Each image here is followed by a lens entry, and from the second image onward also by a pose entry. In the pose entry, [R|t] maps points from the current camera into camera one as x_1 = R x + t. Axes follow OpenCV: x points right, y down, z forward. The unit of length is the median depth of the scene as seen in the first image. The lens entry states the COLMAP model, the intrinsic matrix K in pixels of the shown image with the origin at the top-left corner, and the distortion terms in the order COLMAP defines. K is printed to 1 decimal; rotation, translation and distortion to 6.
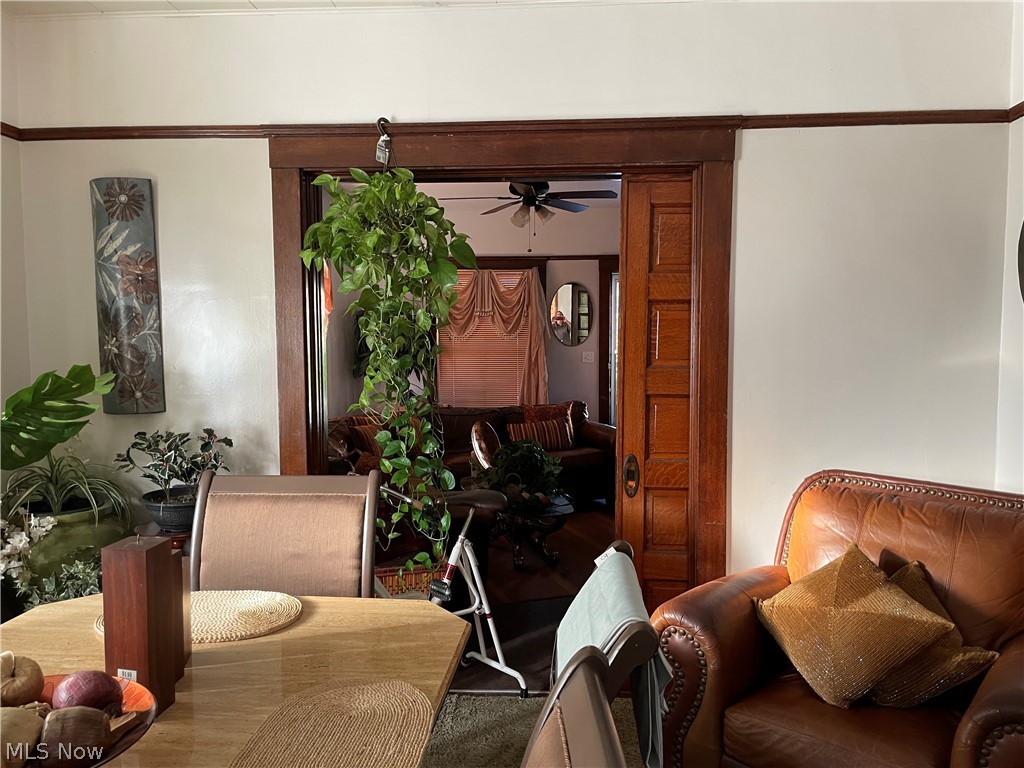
lens RADIAL K [[777.9, 0, 511.2], [0, 777.9, 386.6], [0, 0, 1]] dist [0.056427, -0.084925]
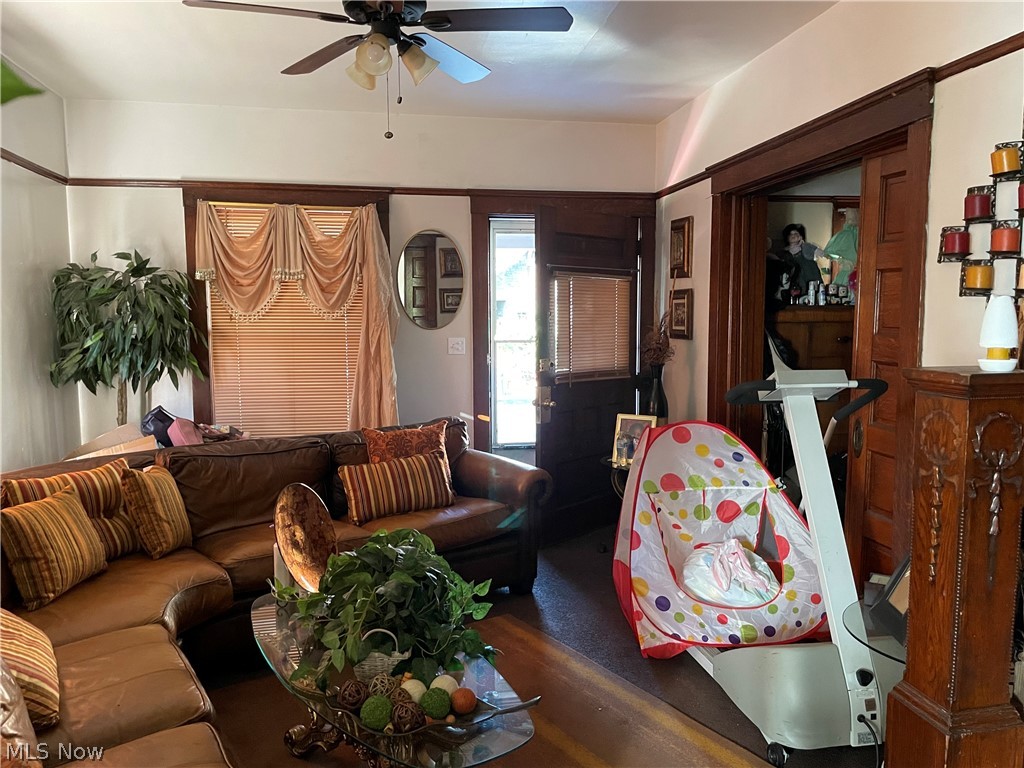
lens RADIAL K [[777.9, 0, 515.1], [0, 777.9, 384.0], [0, 0, 1]] dist [0.056427, -0.084925]
pose [[0.967481, -0.021894, 0.251993, -0.019713], [0.017050, 0.999626, 0.021388, -0.019536], [-0.252367, -0.016396, 0.967493, 0.364005]]
